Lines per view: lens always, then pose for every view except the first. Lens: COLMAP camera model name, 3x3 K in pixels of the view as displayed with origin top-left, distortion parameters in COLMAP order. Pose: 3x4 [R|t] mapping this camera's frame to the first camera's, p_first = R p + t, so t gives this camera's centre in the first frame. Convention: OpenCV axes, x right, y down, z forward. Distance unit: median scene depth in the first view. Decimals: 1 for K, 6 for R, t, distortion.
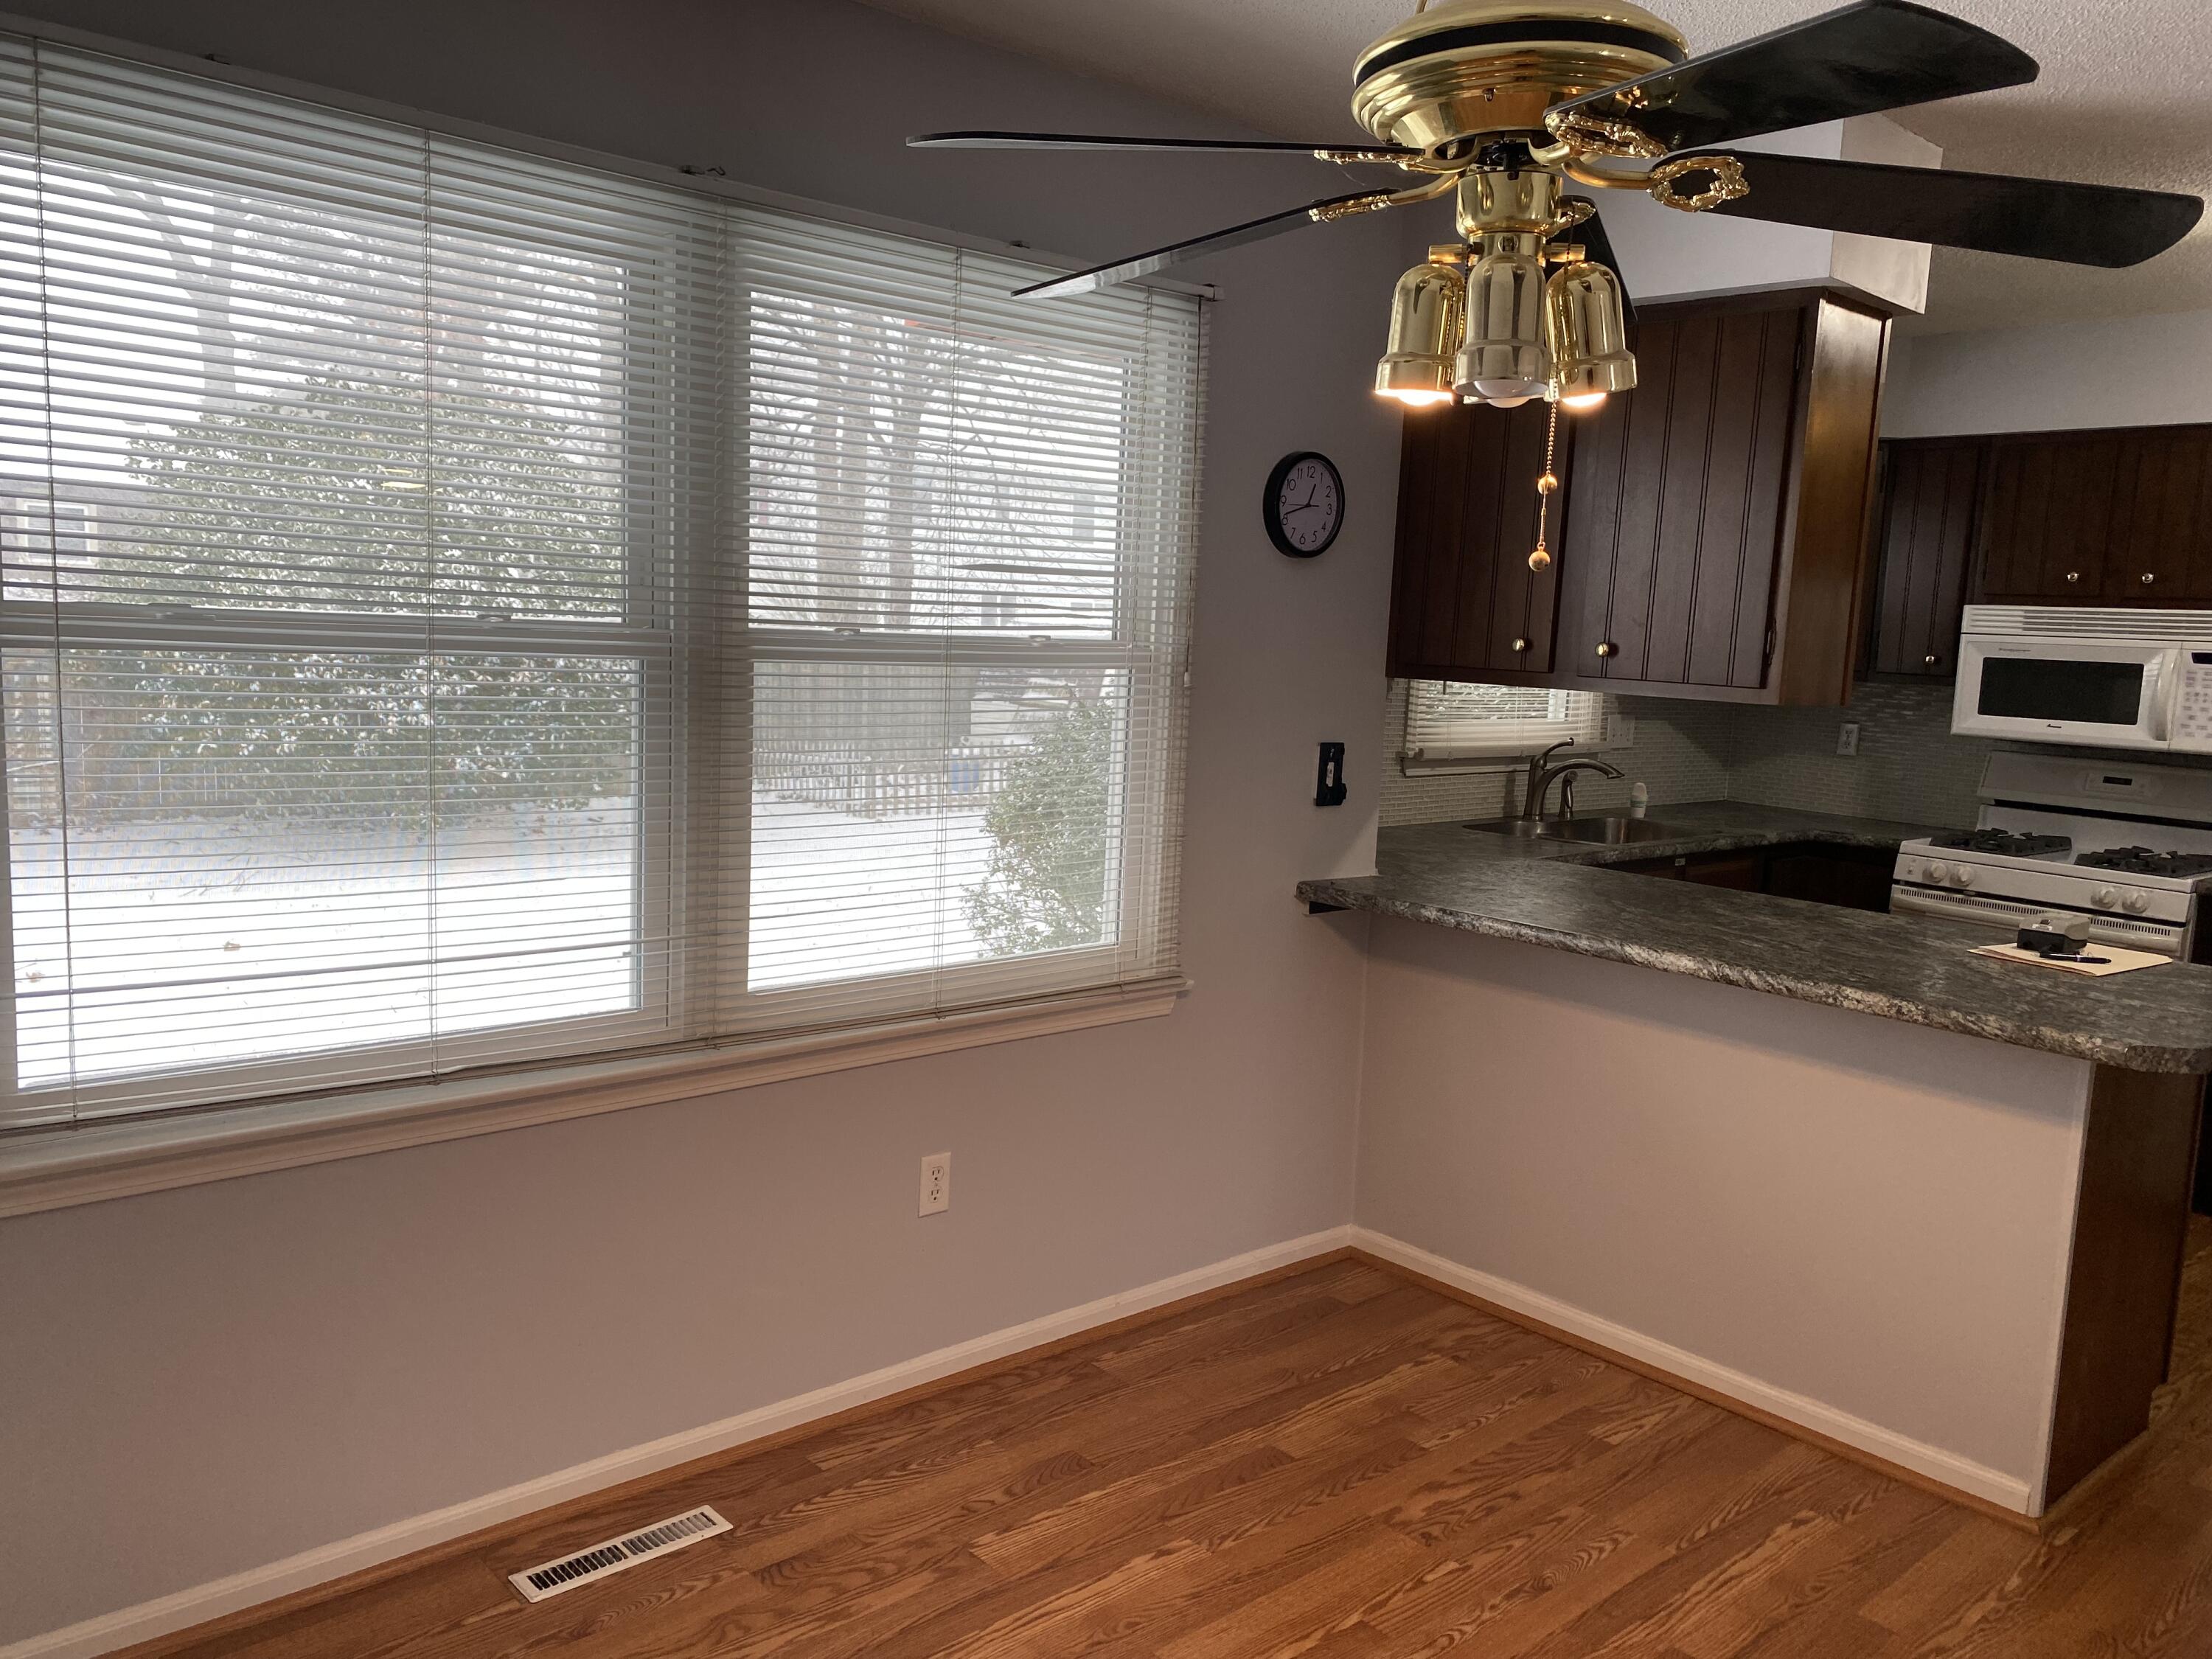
lens RADIAL K [[1686.9, 0, 1106.0], [0, 1686.9, 829.5], [0, 0, 1]] dist [0.033846, -0.007559]
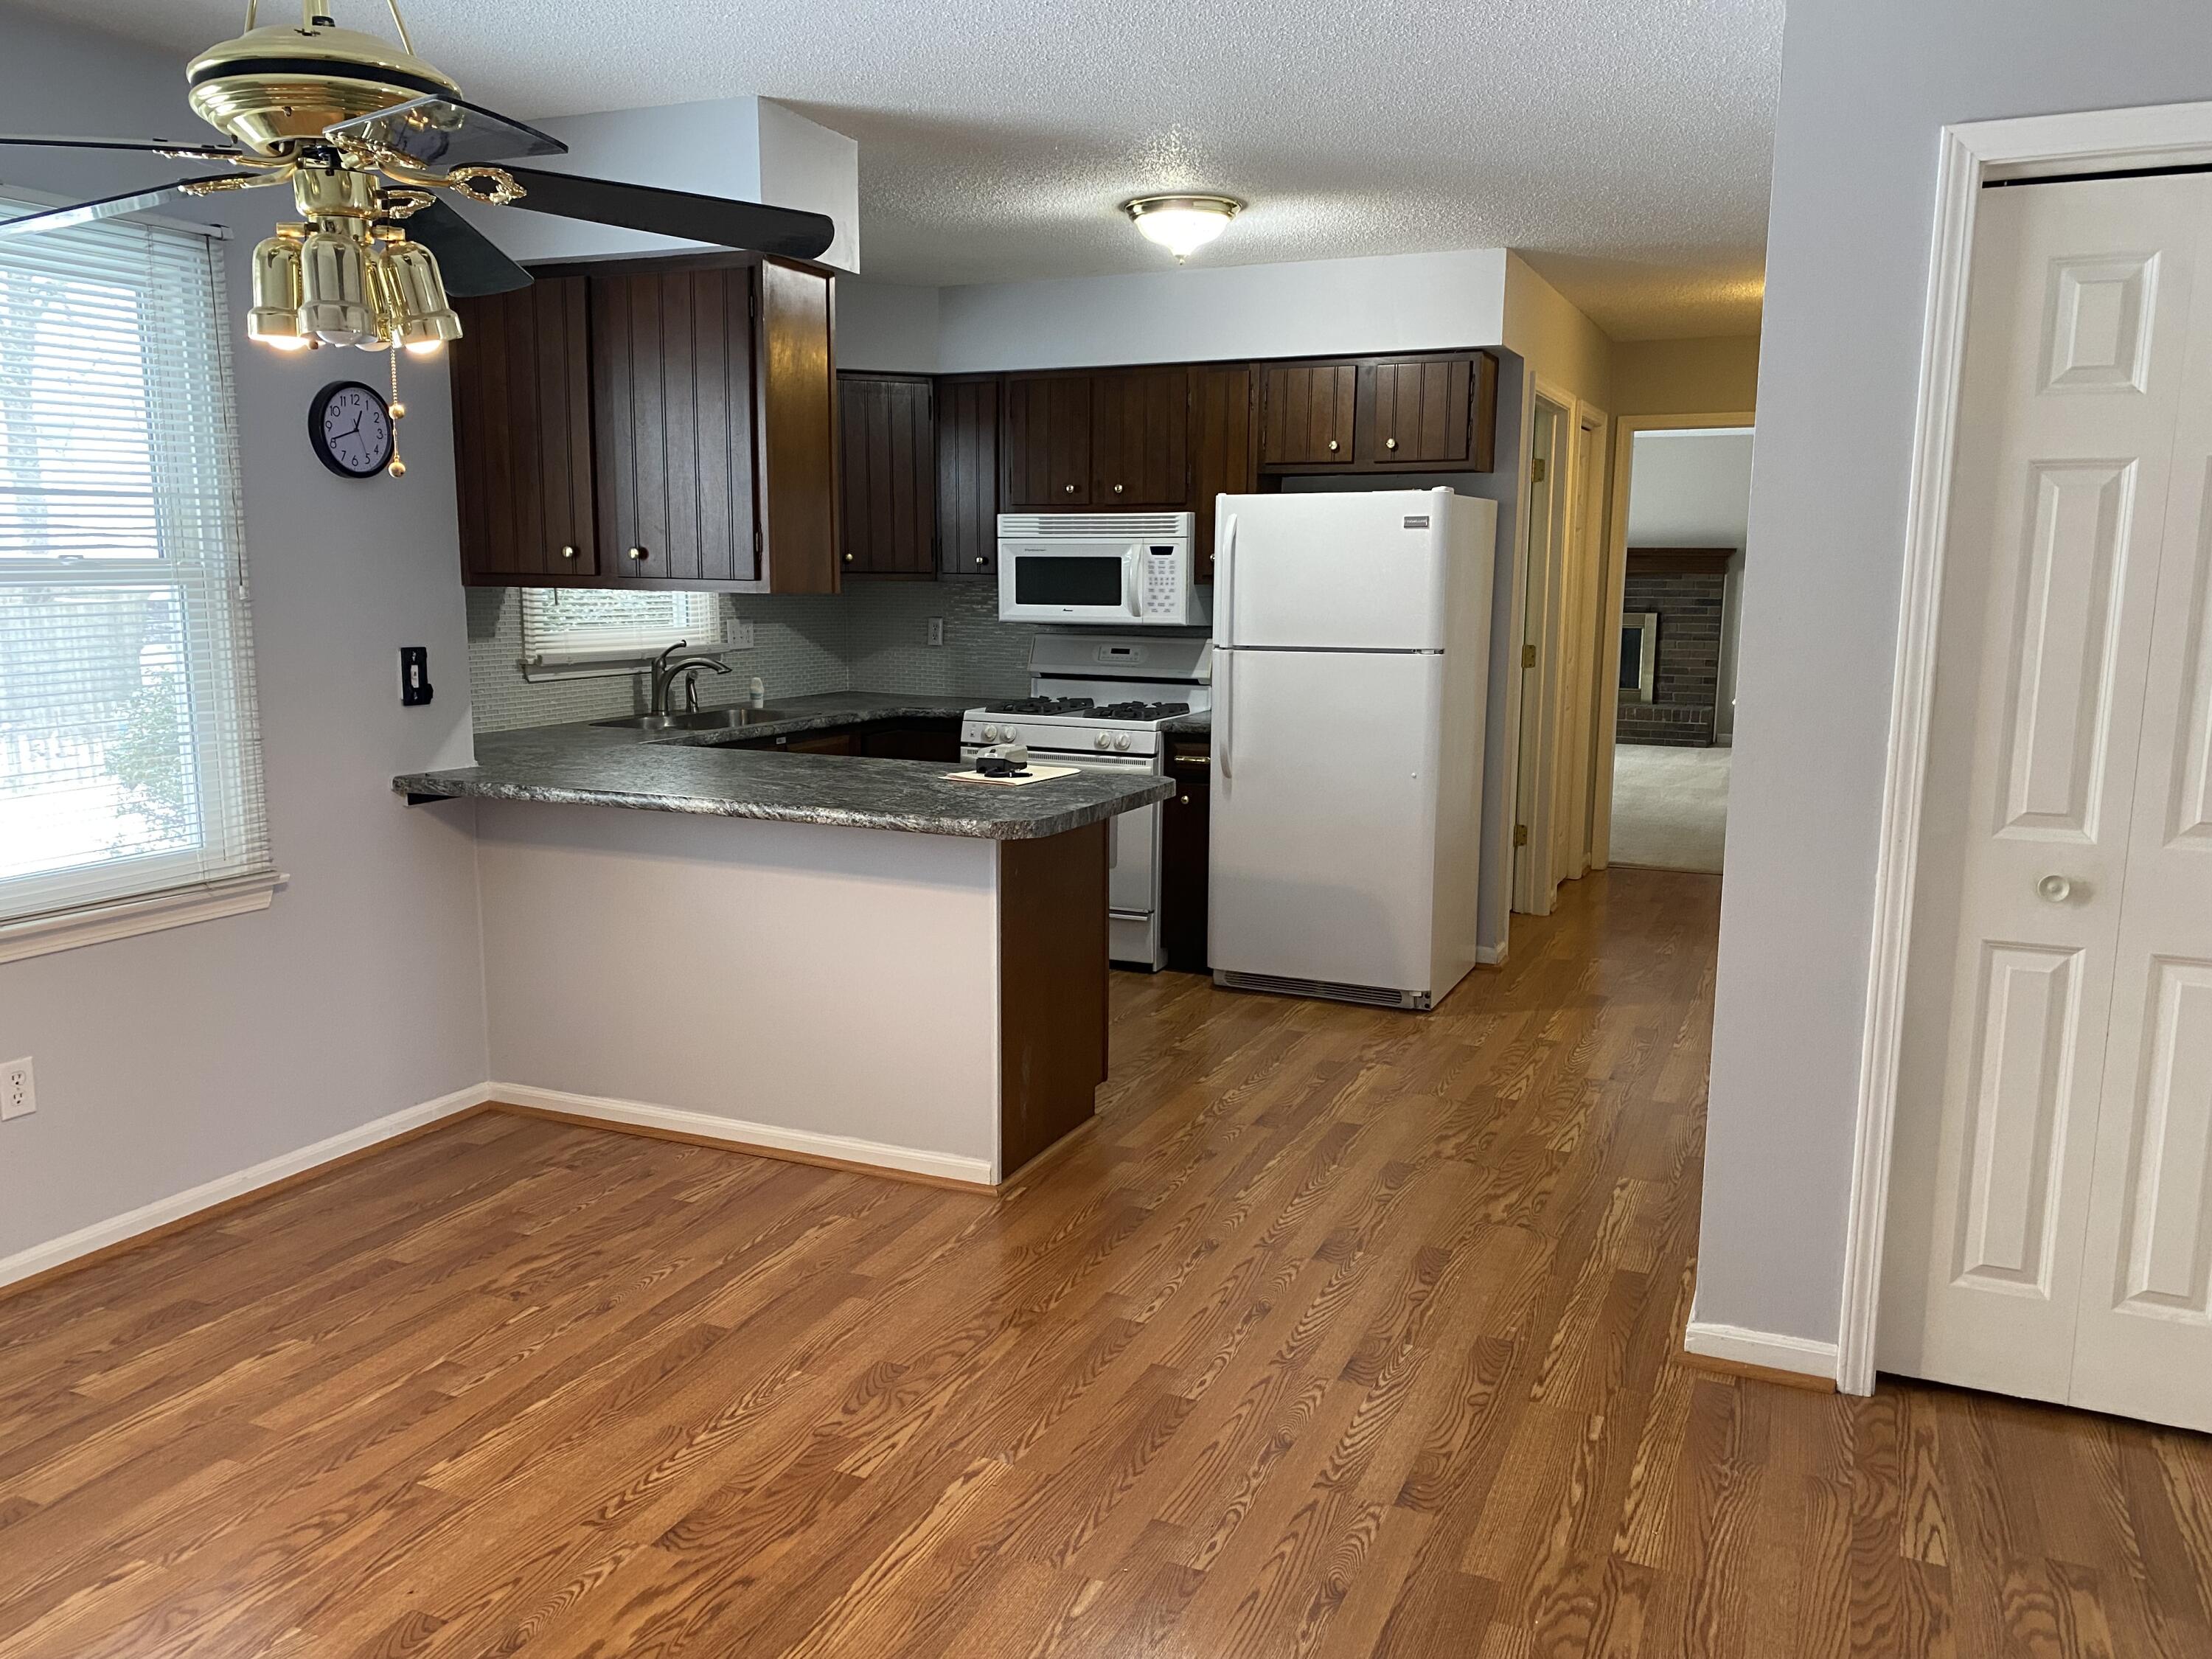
lens RADIAL K [[1677.4, 0, 1106.0], [0, 1677.4, 829.5], [0, 0, 1]] dist [0.011773, -0.009428]
pose [[0.908443, -0.100474, 0.405753, 0.100594], [0.083428, 0.994734, 0.059533, 0.044488], [-0.409598, -0.020231, 0.912042, -0.213386]]
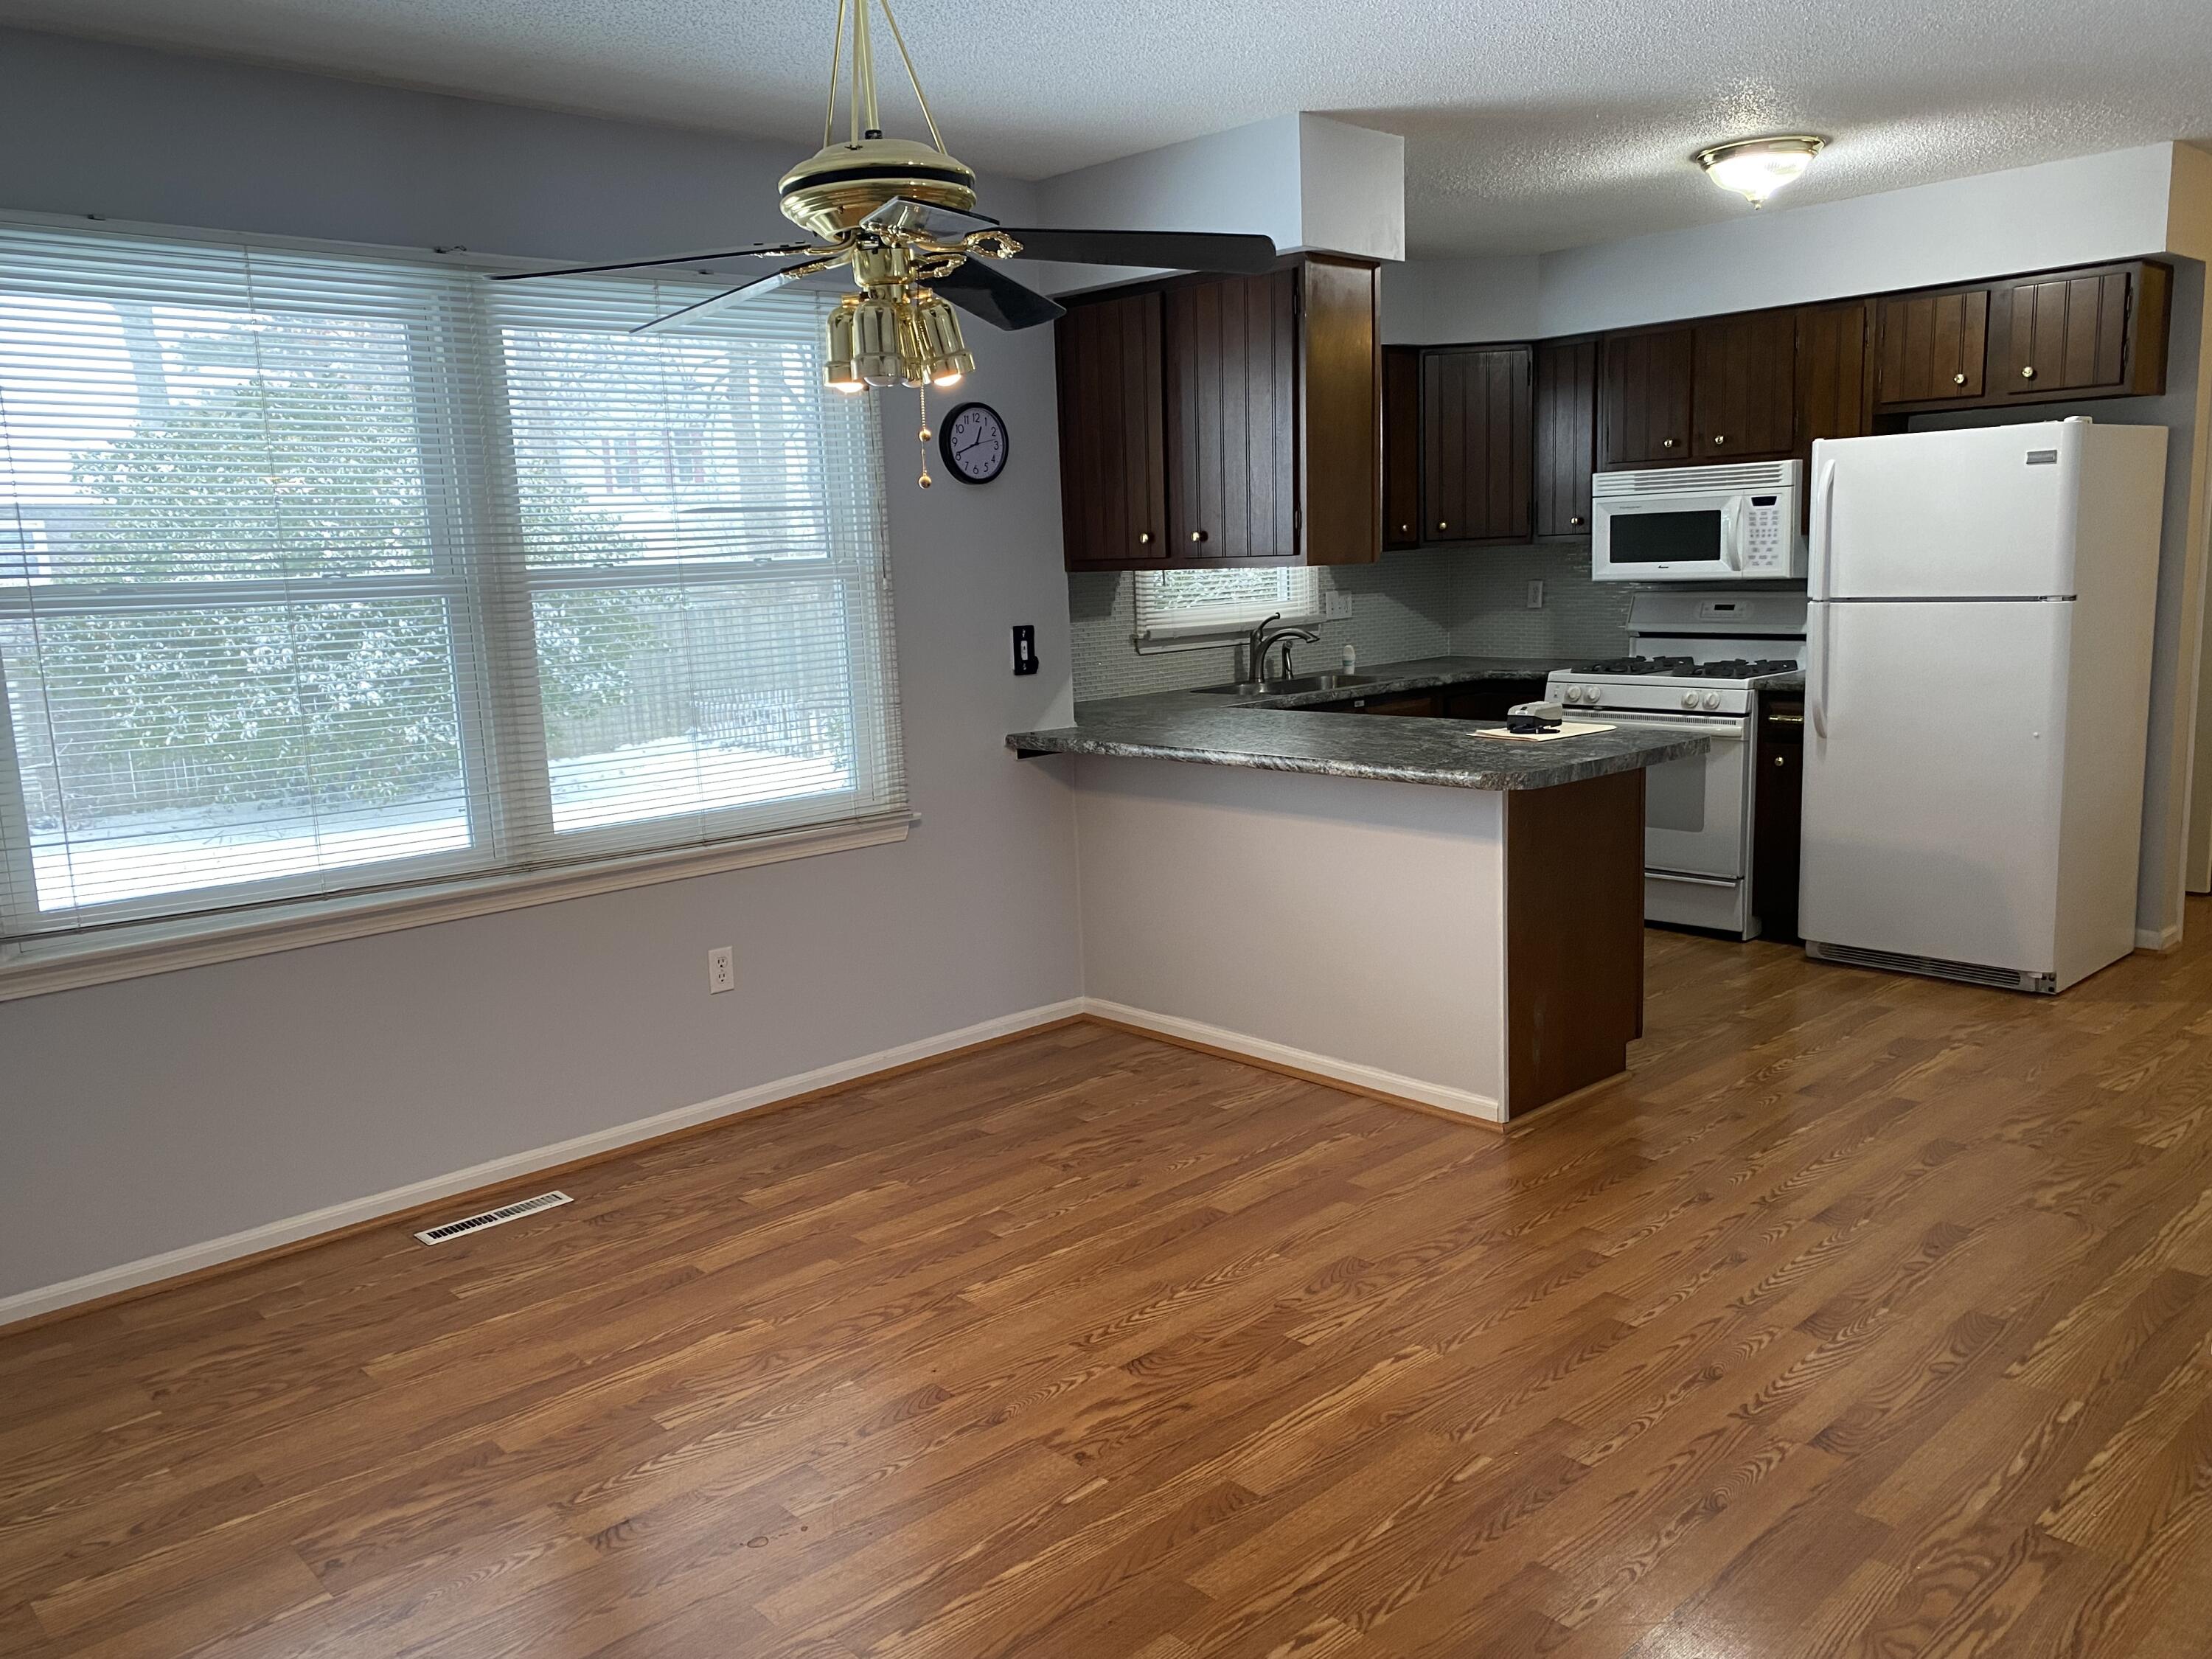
lens RADIAL K [[1673.8, 0, 1106.0], [0, 1673.8, 829.5], [0, 0, 1]] dist [0.105270, -0.176266]
pose [[0.996263, -0.086094, 0.006910, 0.201393], [0.085742, 0.995477, 0.040905, 0.066539], [-0.010400, -0.040159, 0.999139, -0.343893]]
